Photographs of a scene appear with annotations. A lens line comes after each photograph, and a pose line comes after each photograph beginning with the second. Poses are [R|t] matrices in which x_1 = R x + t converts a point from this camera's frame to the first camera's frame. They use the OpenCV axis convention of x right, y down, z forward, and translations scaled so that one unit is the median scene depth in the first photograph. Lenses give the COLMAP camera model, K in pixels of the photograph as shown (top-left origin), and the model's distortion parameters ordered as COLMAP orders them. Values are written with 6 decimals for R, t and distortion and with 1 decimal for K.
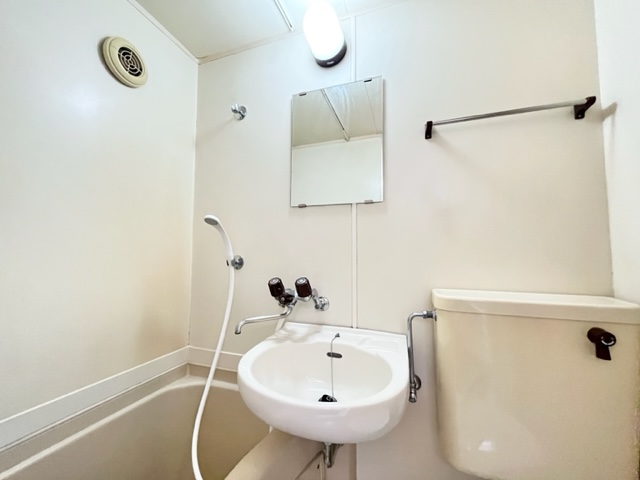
lens RADIAL K [[260.7, 0, 320.0], [0, 260.7, 240.0], [0, 0, 1]] dist [-0.009725, 0.000124]
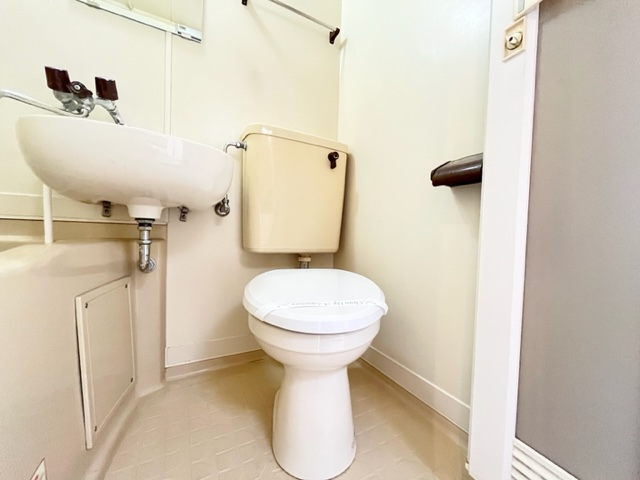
lens RADIAL K [[258.2, 0, 320.0], [0, 258.2, 240.0], [0, 0, 1]] dist [0.000773, -0.000238]
pose [[0.657659, -0.001418, 0.753314, -0.211973], [-0.078877, 0.994372, 0.070733, 0.491729], [-0.749175, -0.105938, 0.653846, -0.118281]]
